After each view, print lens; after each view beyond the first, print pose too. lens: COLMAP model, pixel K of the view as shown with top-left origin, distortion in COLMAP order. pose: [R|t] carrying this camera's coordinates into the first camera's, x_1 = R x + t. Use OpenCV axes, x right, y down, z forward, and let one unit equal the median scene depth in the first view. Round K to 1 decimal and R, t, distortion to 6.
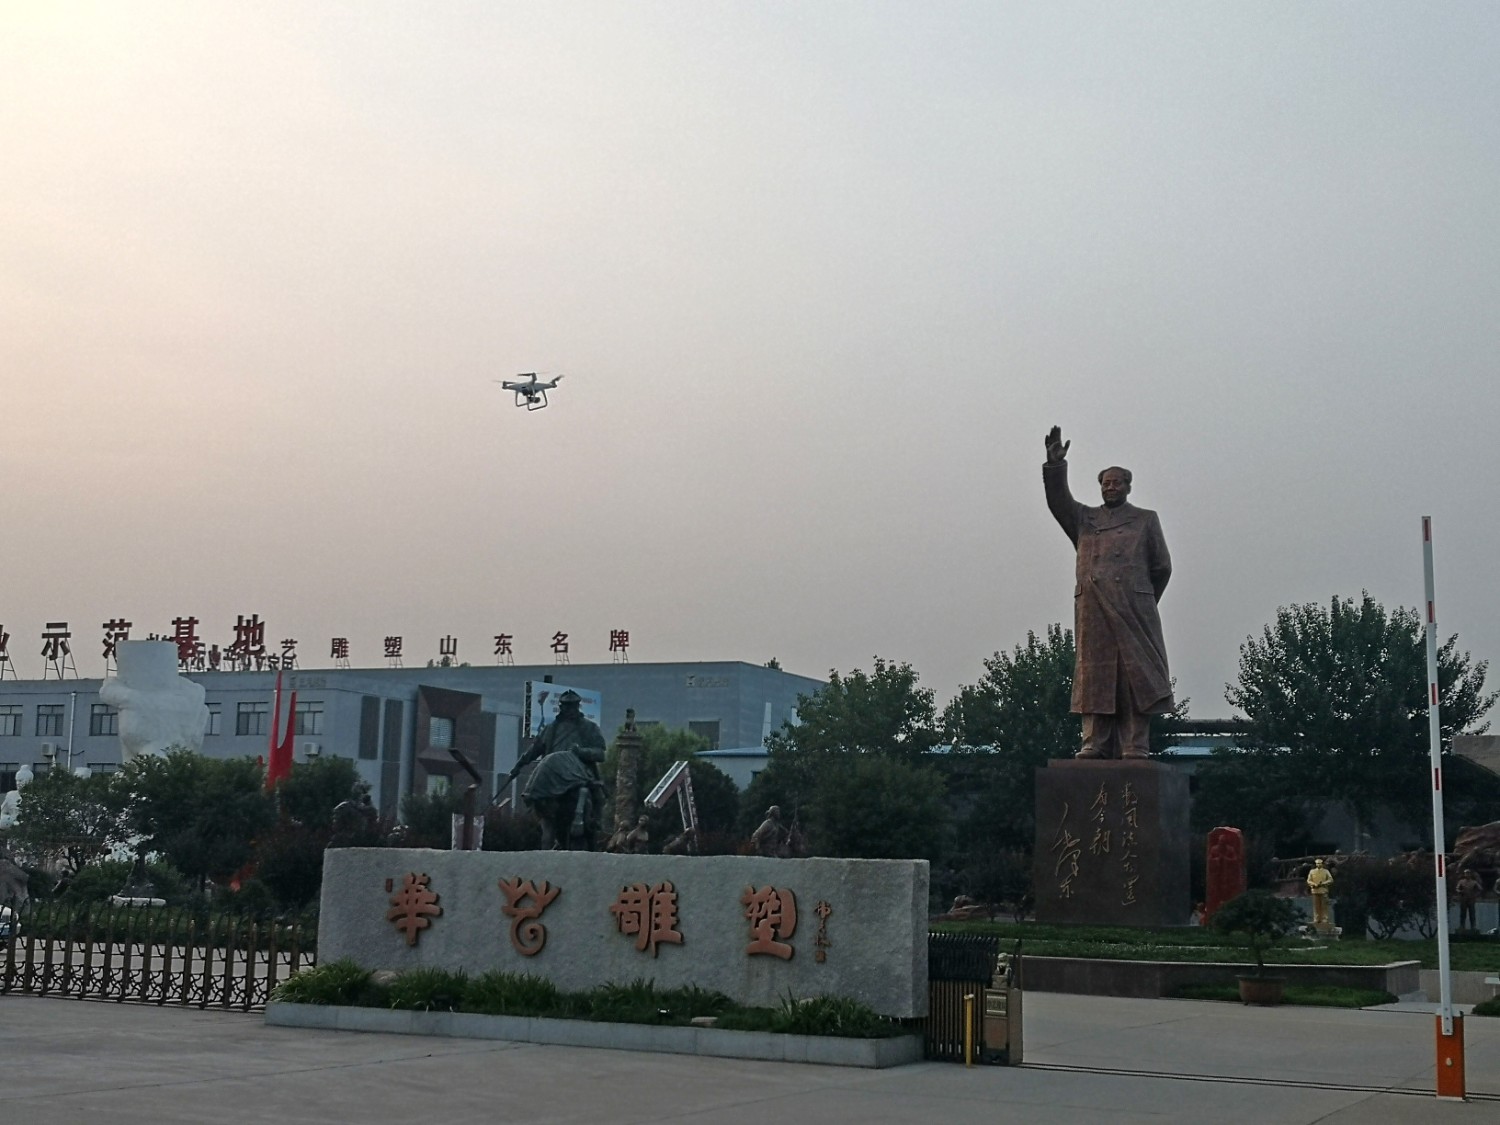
lens RADIAL K [[2103.4, 0, 757.6], [0, 2103.4, 569.1], [0, 0, 1]] dist [0.088590, 0.000000]
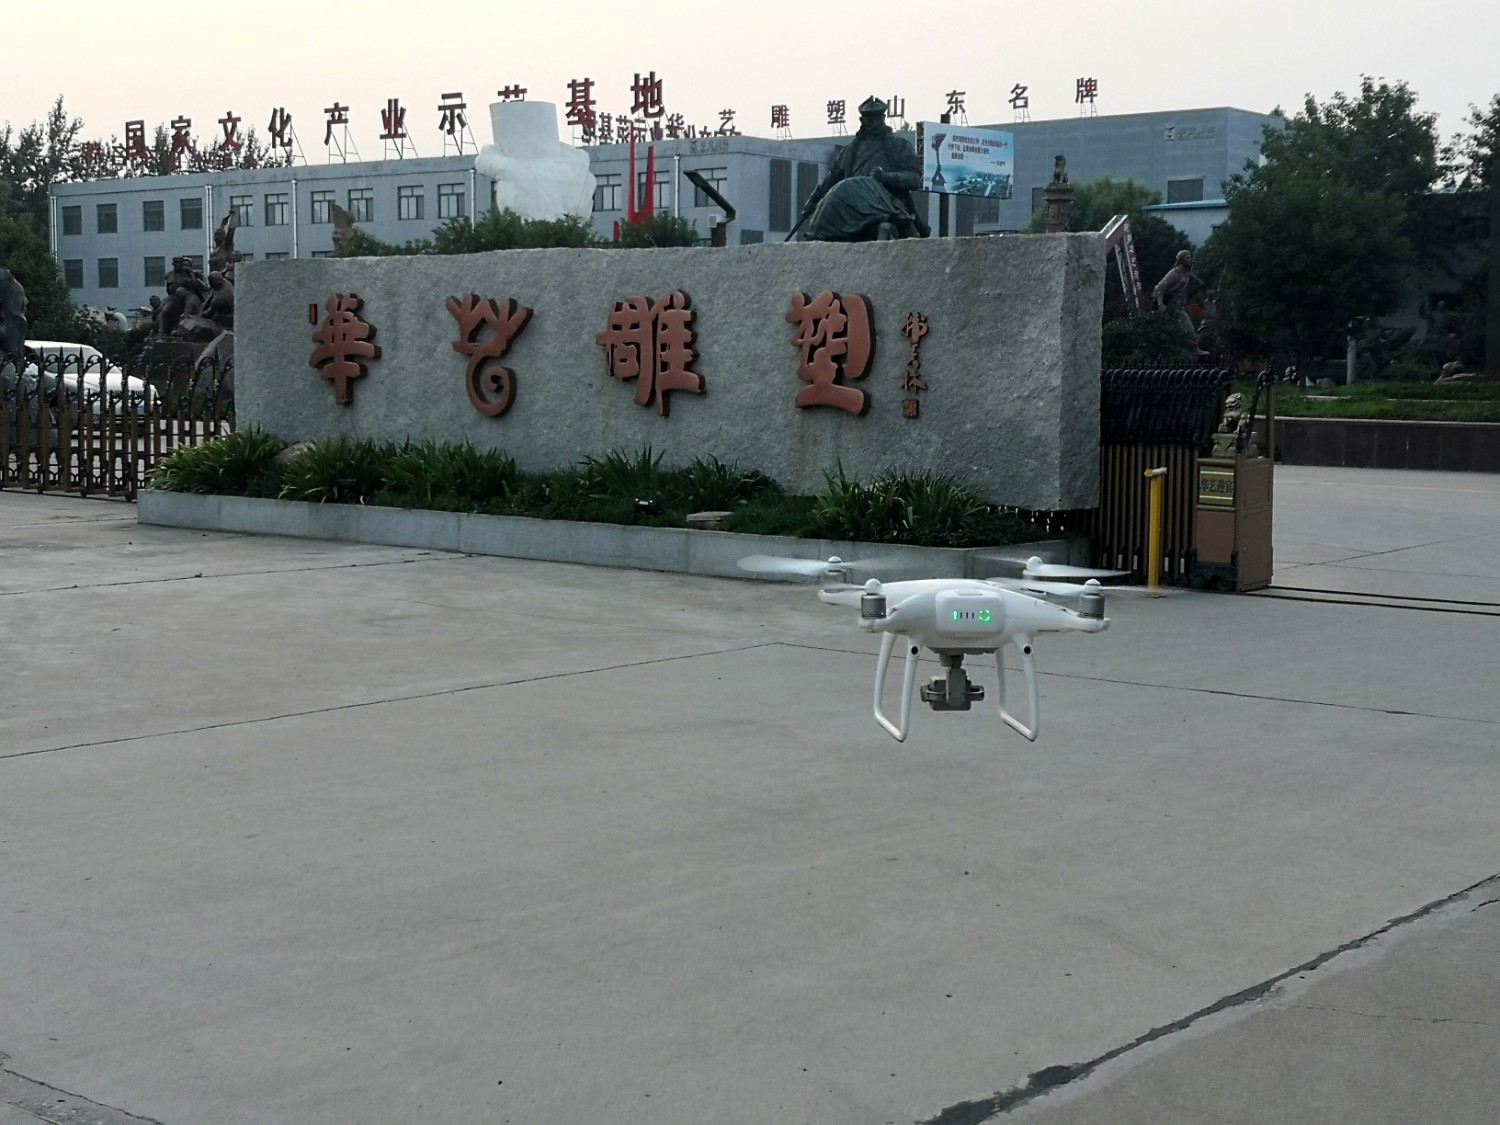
lens RADIAL K [[2233.1, 0, 746.1], [0, 2233.1, 556.9], [0, 0, 1]] dist [0.053274, 0.000000]
pose [[0.972015, -0.000990, -0.234916, 0.058599], [0.054220, 0.973937, 0.220242, 0.039622], [0.228575, -0.226815, 0.946736, 0.184910]]
